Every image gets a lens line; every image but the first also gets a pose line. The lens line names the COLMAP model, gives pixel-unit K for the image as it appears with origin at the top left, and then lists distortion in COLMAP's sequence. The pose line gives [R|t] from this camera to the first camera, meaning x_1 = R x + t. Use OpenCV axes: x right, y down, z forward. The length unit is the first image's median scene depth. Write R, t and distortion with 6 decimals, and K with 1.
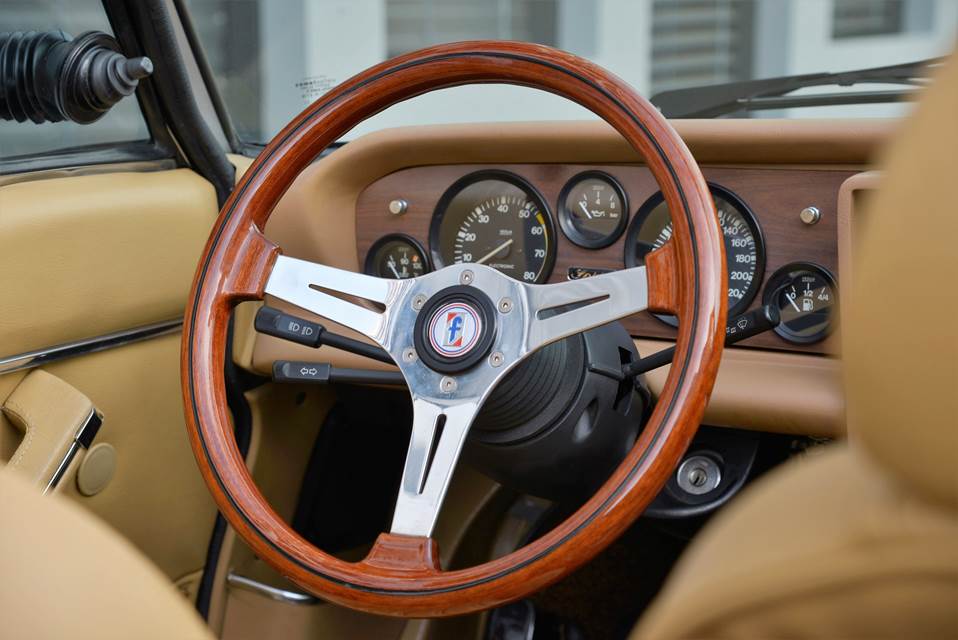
lens RADIAL K [[2224.0, 0, 478.0], [0, 2224.0, 320.8], [0, 0, 1]] dist [0.582670, 0.000000]
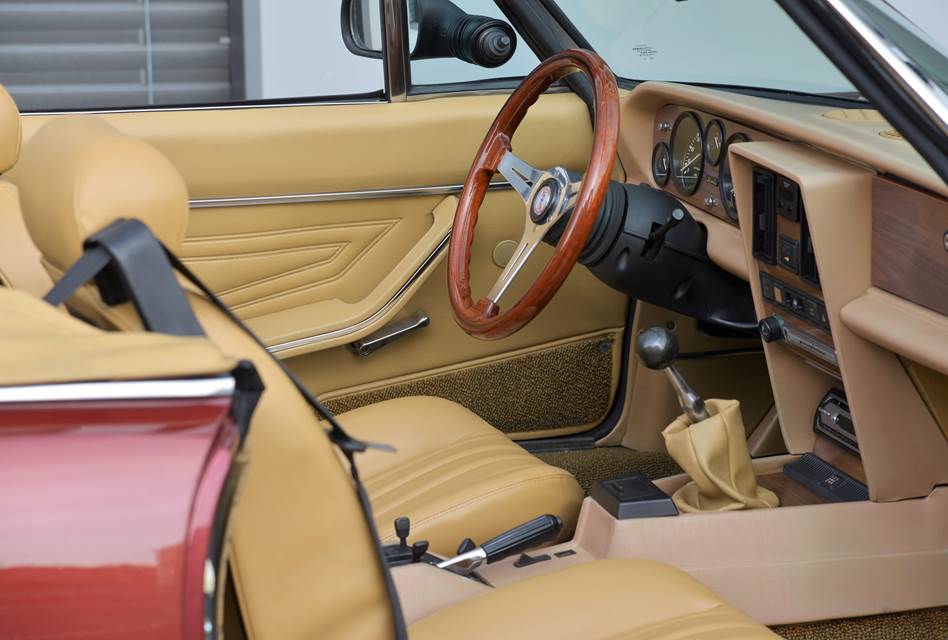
lens RADIAL K [[2760.5, 0, 473.8], [0, 2760.5, 319.7], [0, 0, 1]] dist [0.776263, 0.000000]
pose [[0.752158, 0.157410, -0.639907, 1.250676], [-0.105246, 0.987282, 0.119153, -0.144904], [0.650525, -0.022274, 0.759158, -0.713895]]
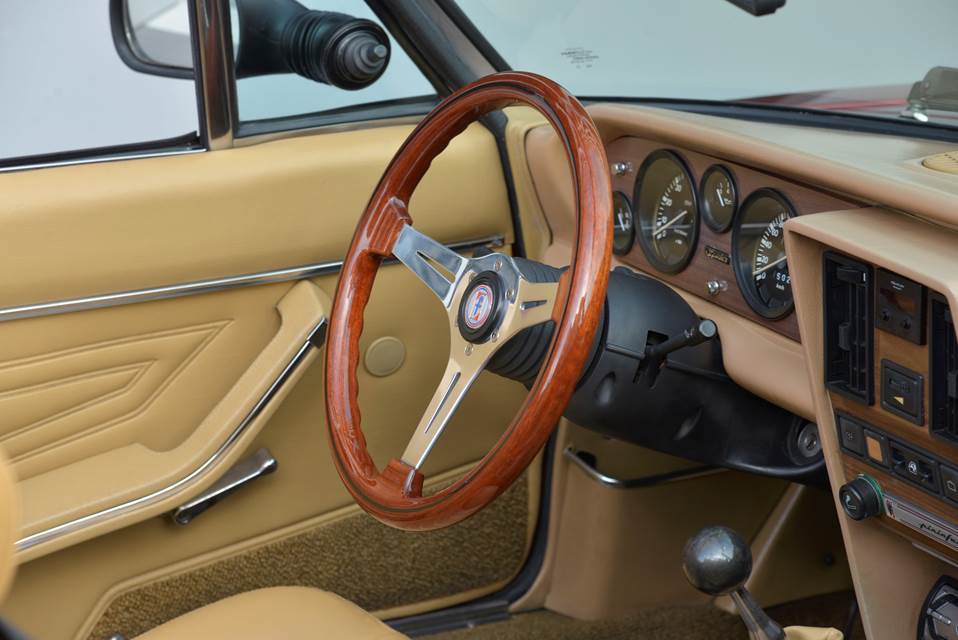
lens RADIAL K [[2833.0, 0, 475.5], [0, 2833.0, 319.4], [0, 0, 1]] dist [0.778427, 0.000000]
pose [[0.837361, 0.133409, -0.530122, 0.699077], [-0.066765, 0.987462, 0.143042, -0.181564], [0.542558, -0.084384, 0.835769, -0.275519]]
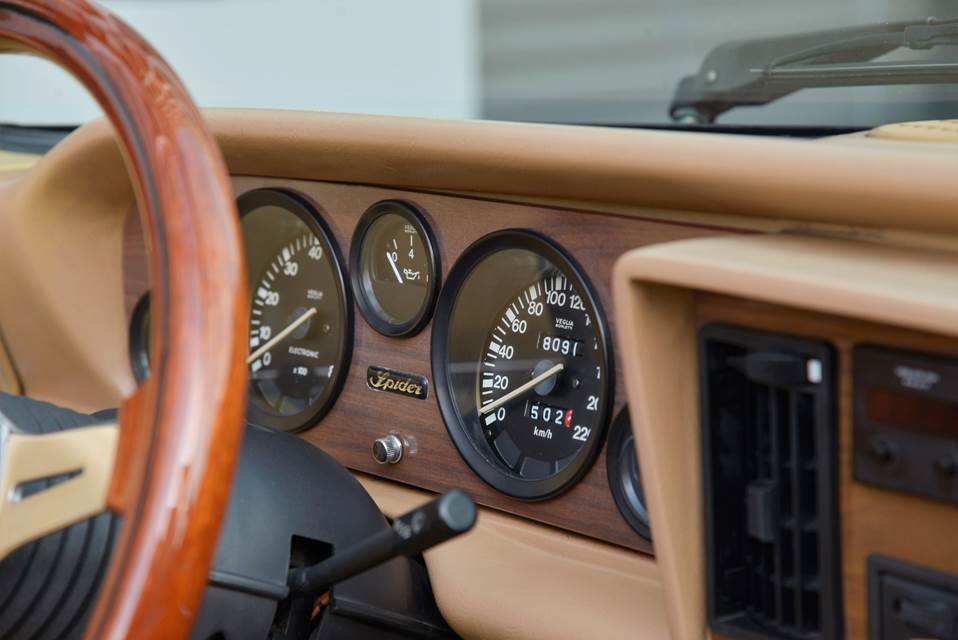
lens RADIAL K [[2833.0, 0, 484.1], [0, 2833.0, 323.3], [0, 0, 1]] dist [0.778427, 0.000000]
pose [[0.941270, 0.044732, -0.334679, 0.302515], [-0.036256, 0.998845, 0.031533, -0.057204], [0.335703, -0.017547, 0.941805, 0.317500]]
